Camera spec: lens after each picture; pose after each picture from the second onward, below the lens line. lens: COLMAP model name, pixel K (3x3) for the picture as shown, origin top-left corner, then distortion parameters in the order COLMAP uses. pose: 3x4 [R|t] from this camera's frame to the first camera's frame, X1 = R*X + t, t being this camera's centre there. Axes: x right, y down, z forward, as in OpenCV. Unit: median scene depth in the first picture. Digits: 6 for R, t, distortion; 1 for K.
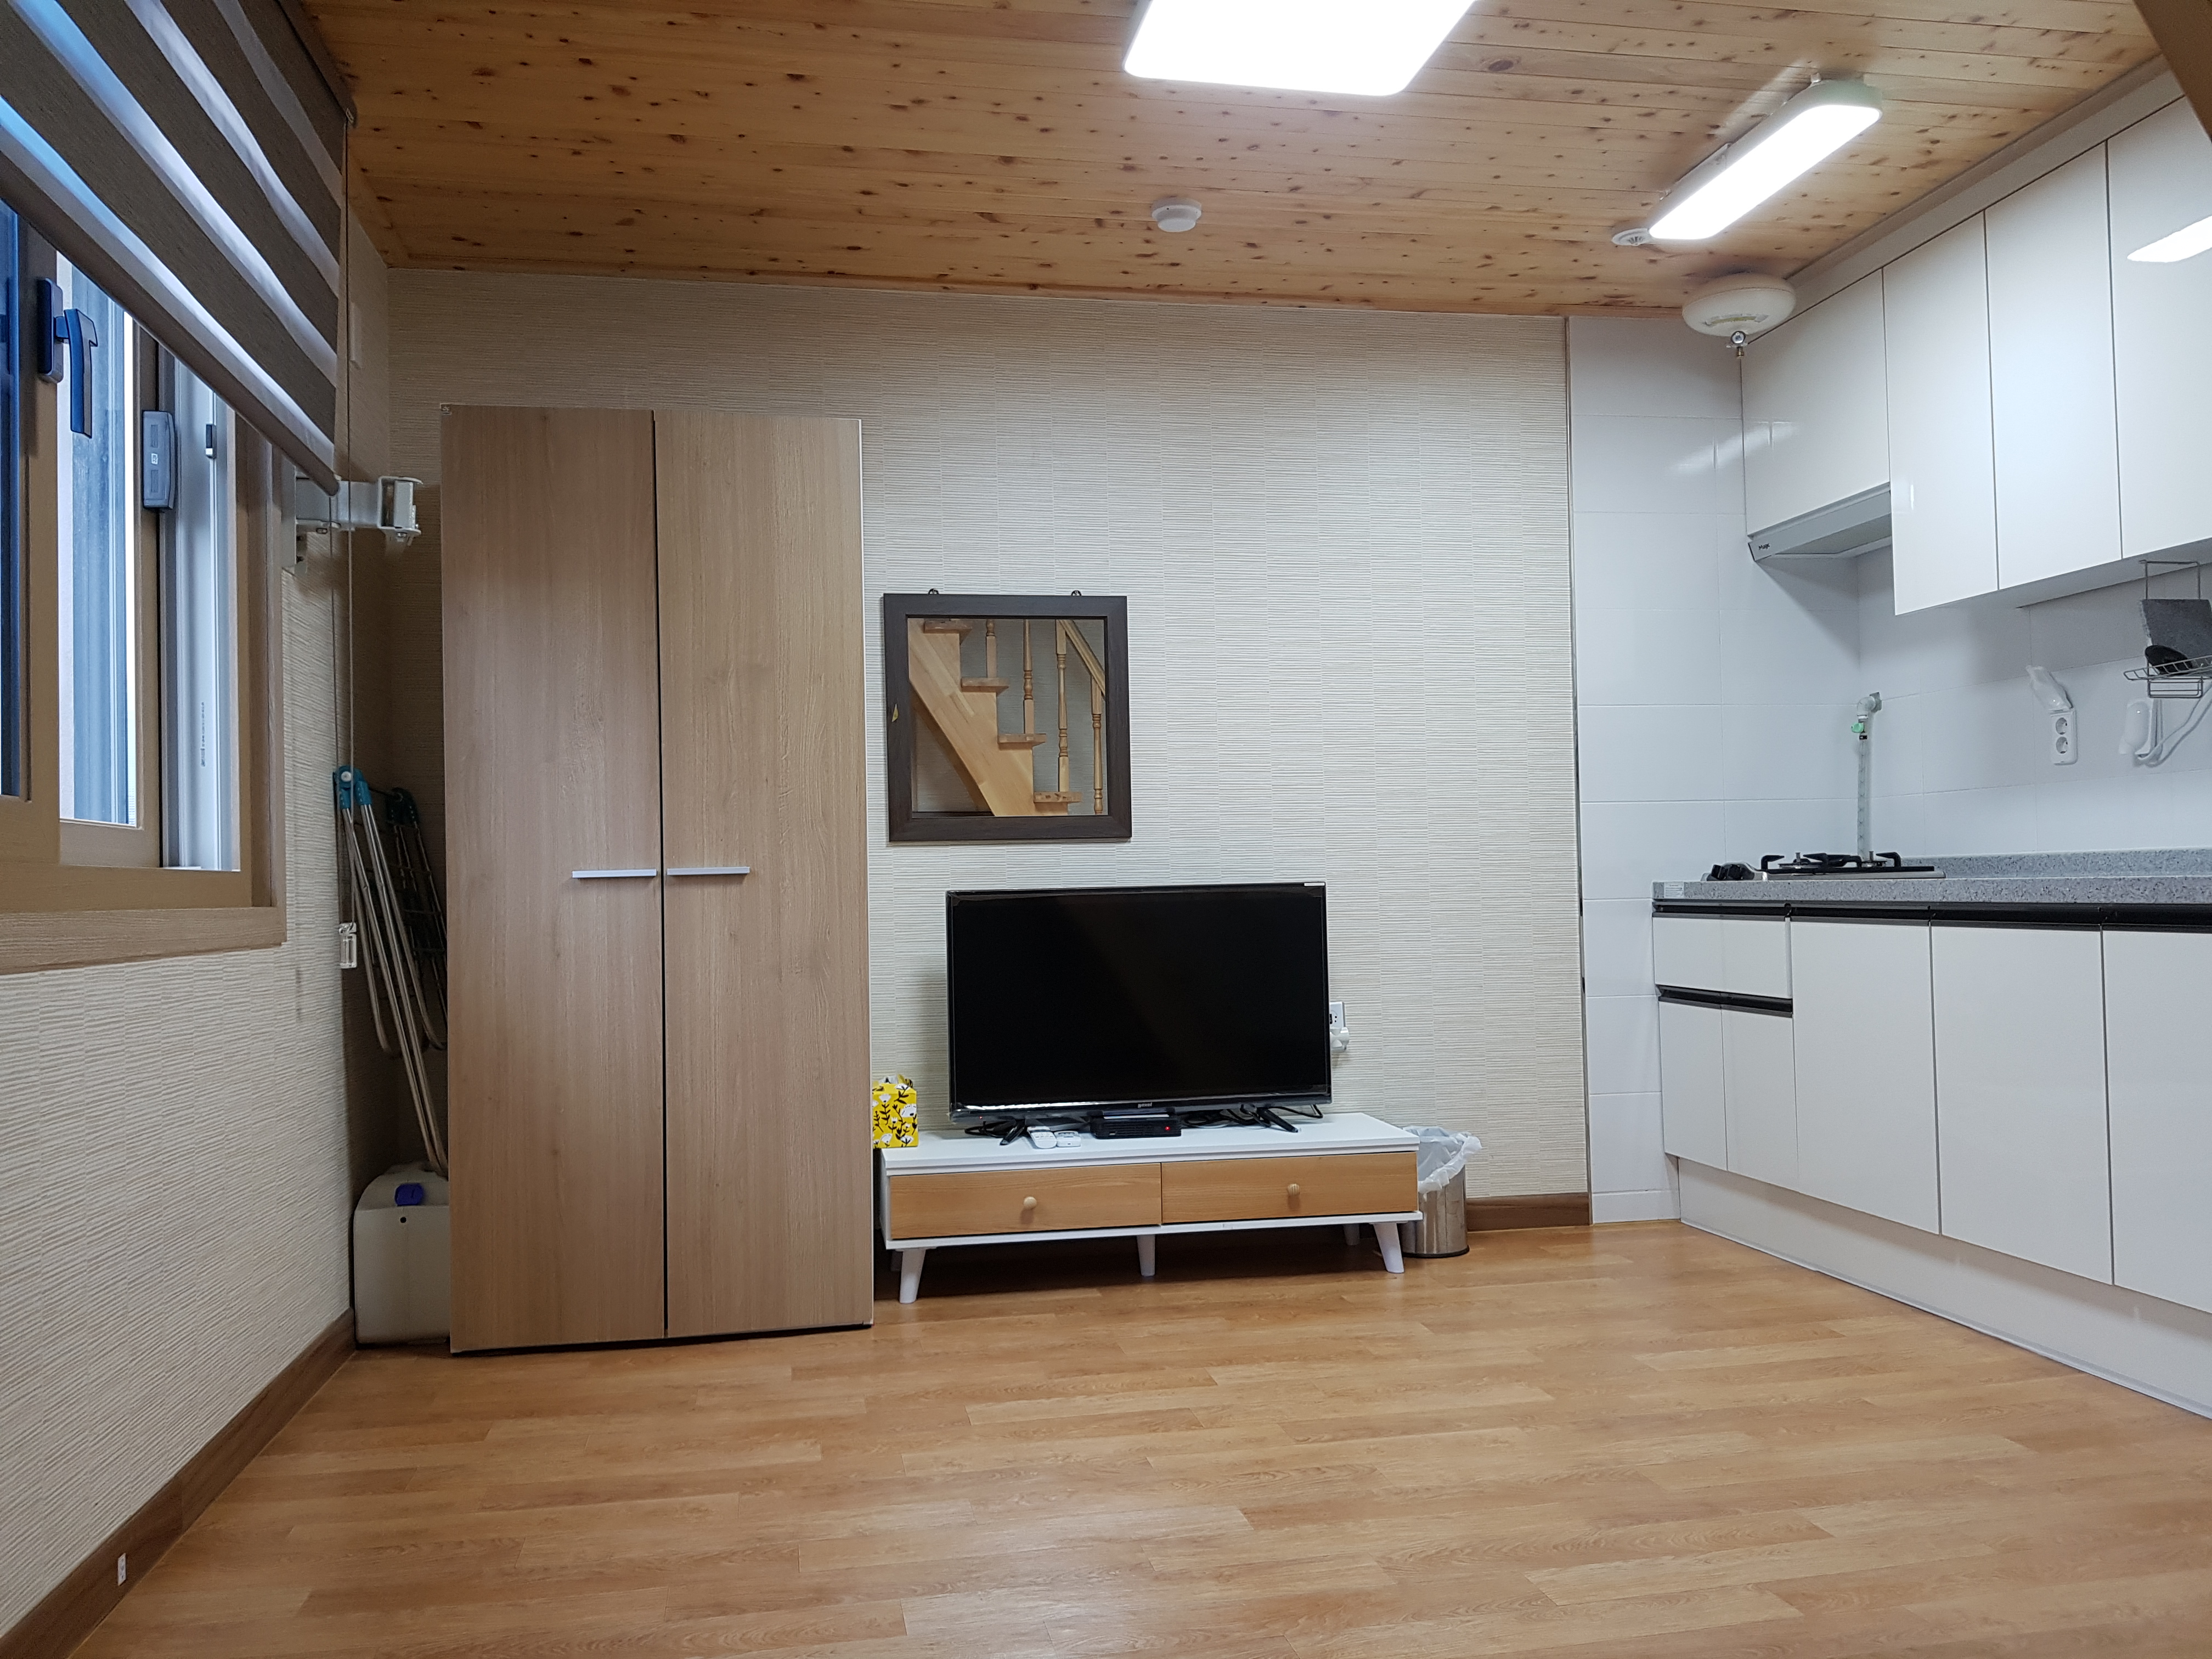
lens RADIAL K [[1731.4, 0, 1106.5], [0, 1731.4, 858.8], [0, 0, 1]] dist [0.097838, -0.182342]
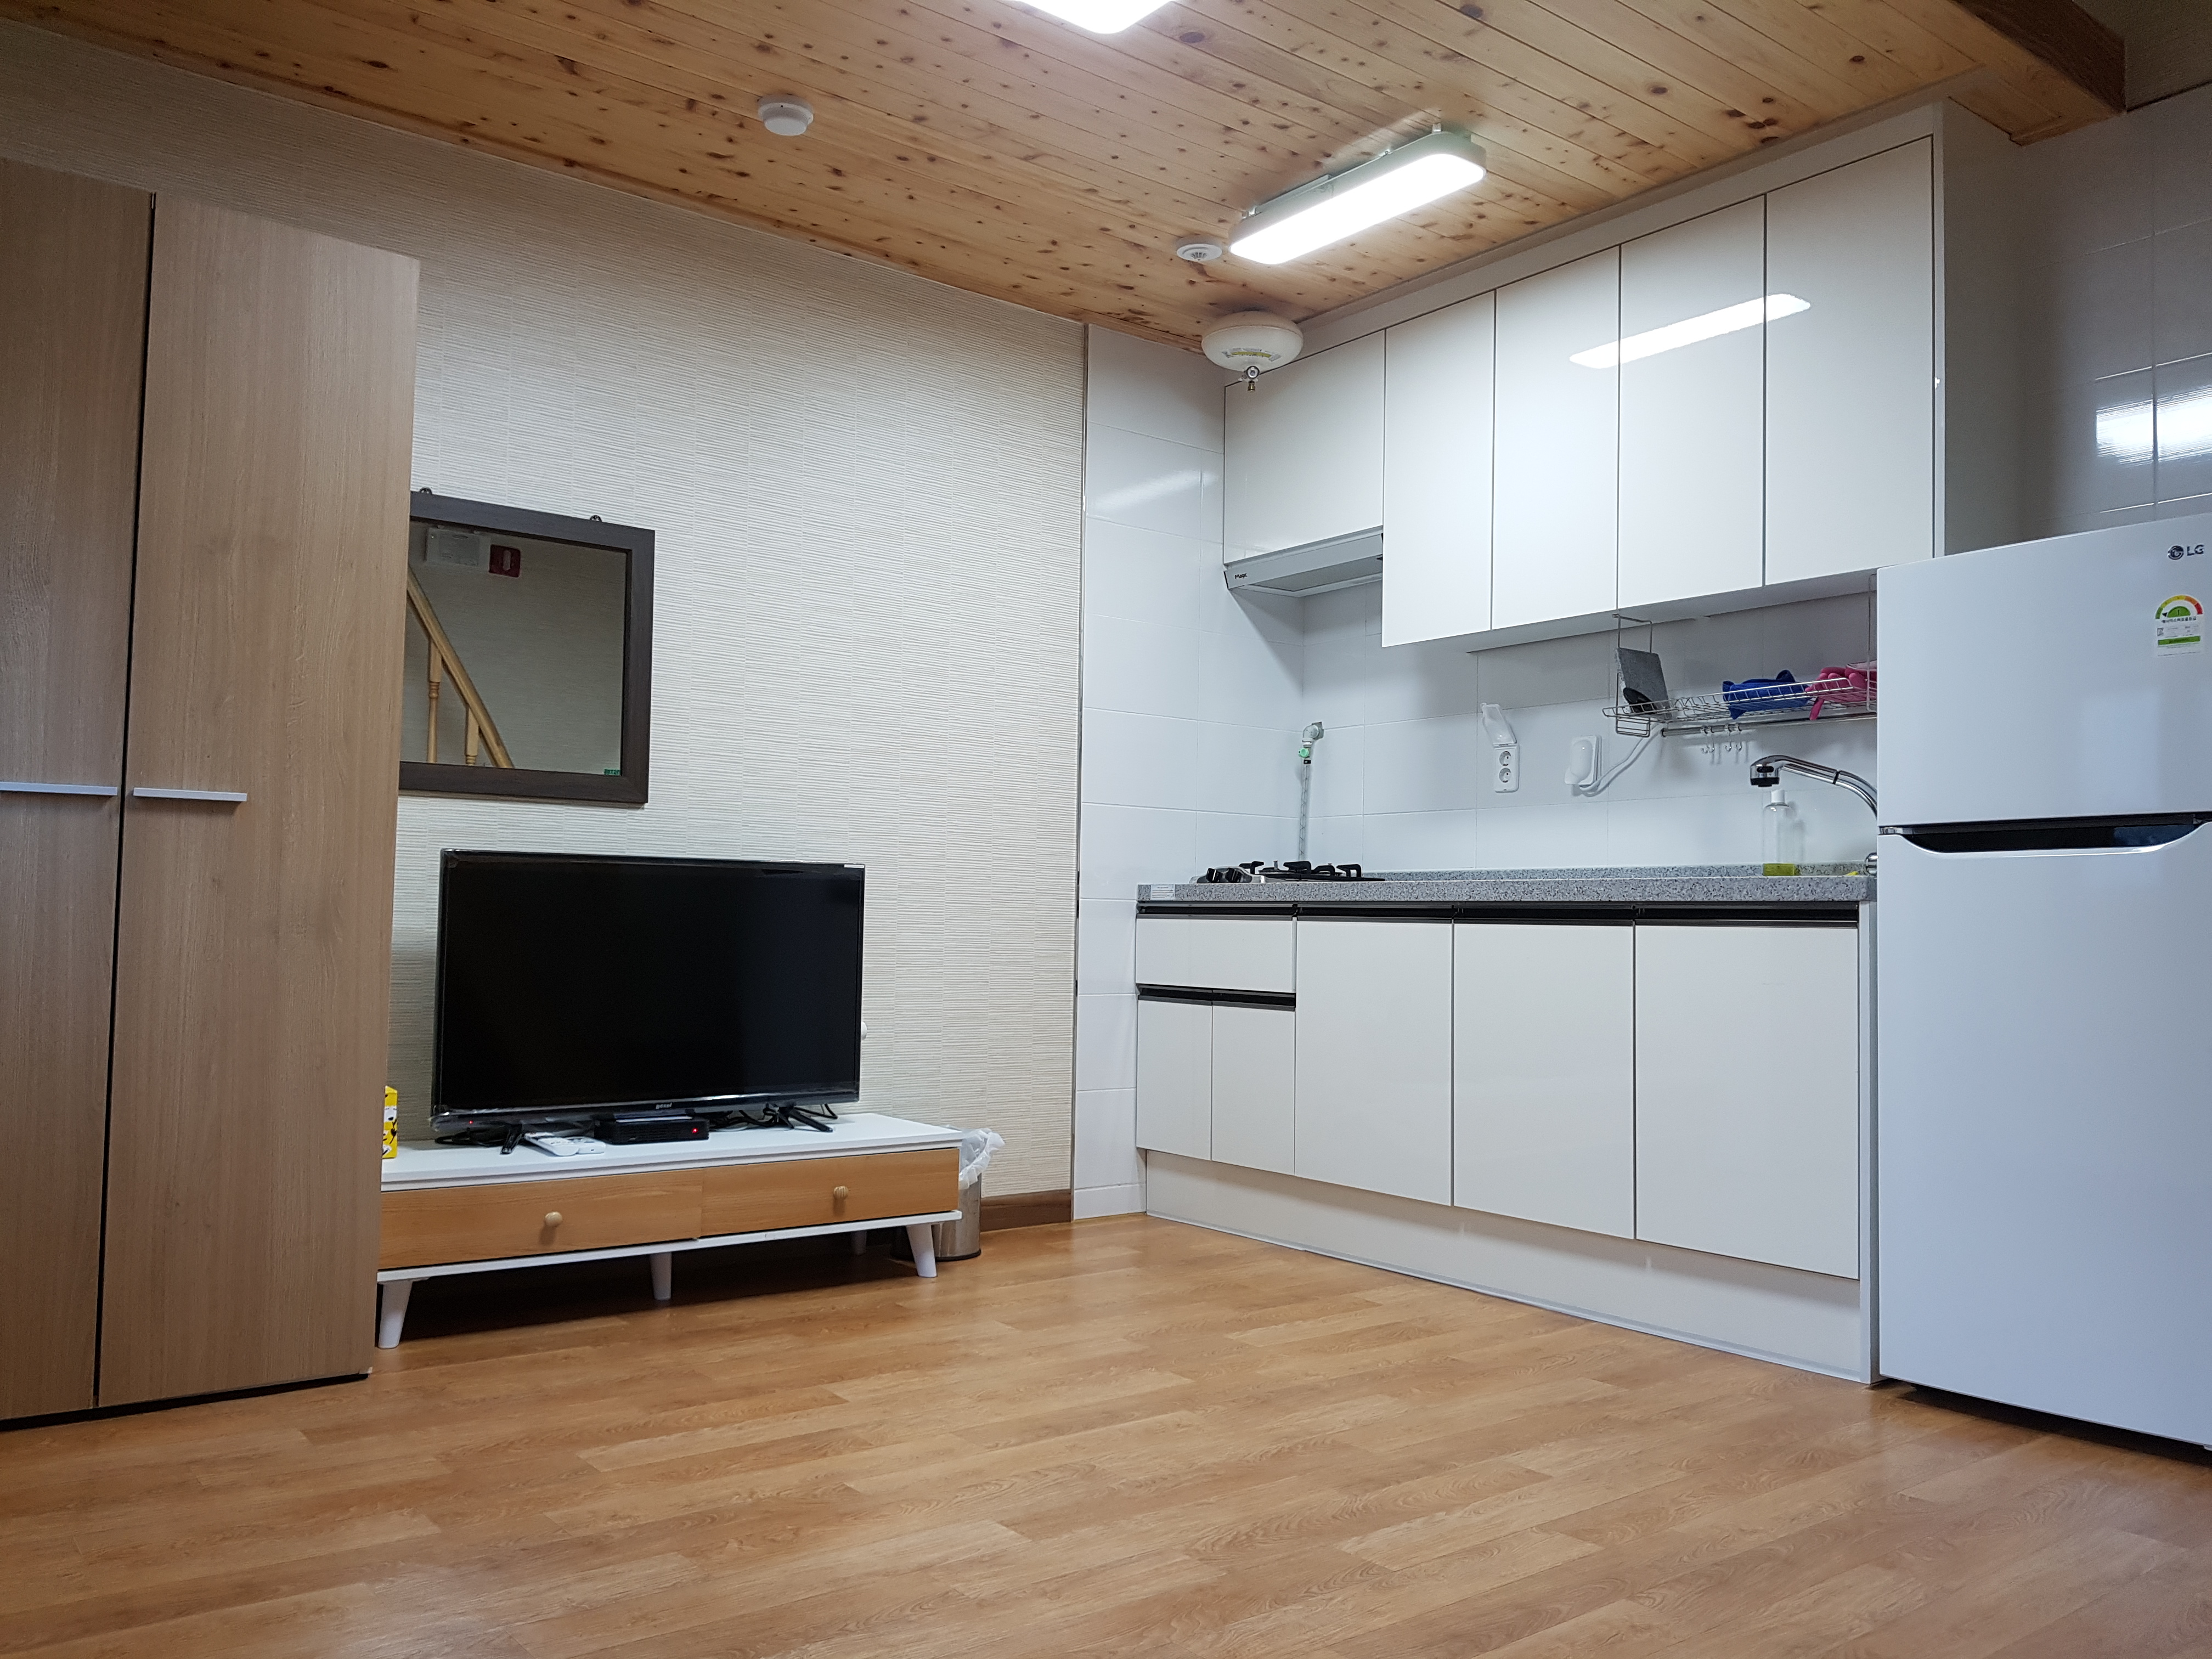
lens RADIAL K [[1731.4, 0, 1106.5], [0, 1731.4, 858.8], [0, 0, 1]] dist [0.097838, -0.182342]
pose [[0.889802, 0.053544, 0.453196, -0.197425], [-0.042729, 0.998505, -0.034076, 0.039806], [-0.454343, 0.010956, 0.890760, 0.113704]]
